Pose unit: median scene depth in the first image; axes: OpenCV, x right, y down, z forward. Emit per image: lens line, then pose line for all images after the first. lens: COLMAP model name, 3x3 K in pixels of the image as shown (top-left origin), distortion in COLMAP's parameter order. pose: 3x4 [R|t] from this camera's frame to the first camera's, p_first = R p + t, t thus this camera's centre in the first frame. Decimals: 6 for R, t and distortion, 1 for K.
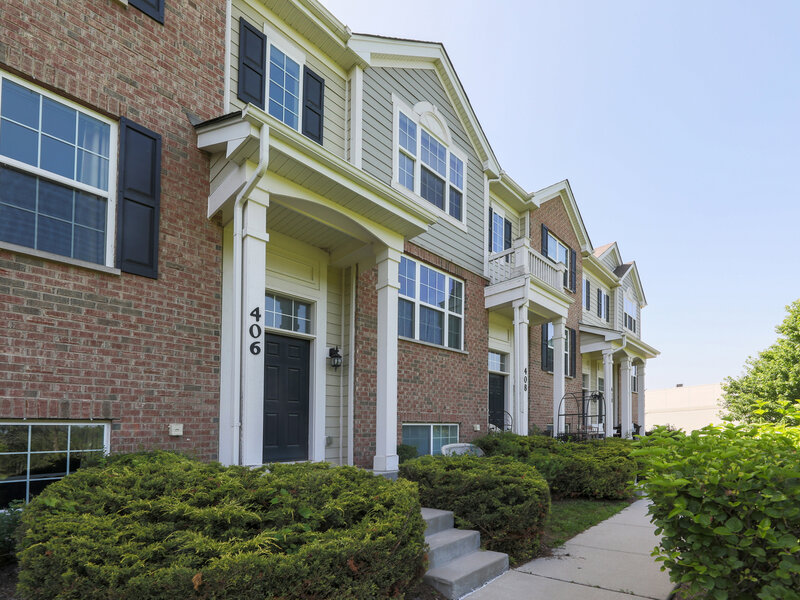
lens RADIAL K [[552.3, 0, 400.8], [0, 552.3, 275.2], [0, 0, 1]] dist [0.001790, 0.000261]
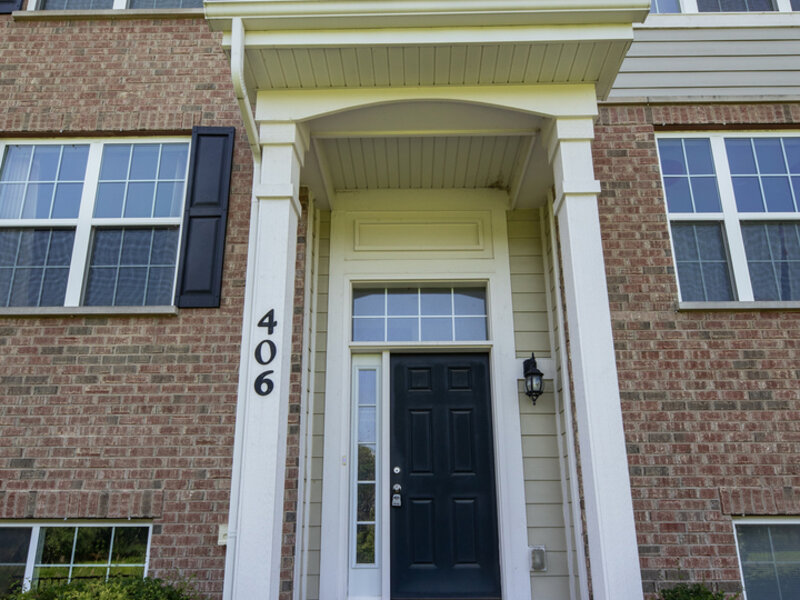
lens RADIAL K [[552.3, 0, 400.8], [0, 552.3, 275.2], [0, 0, 1]] dist [0.001790, 0.000261]
pose [[0.621163, -0.291635, -0.727397, 0.240713], [0.226820, 0.955356, -0.189337, 0.163213], [0.750140, -0.047379, 0.659580, 0.749086]]
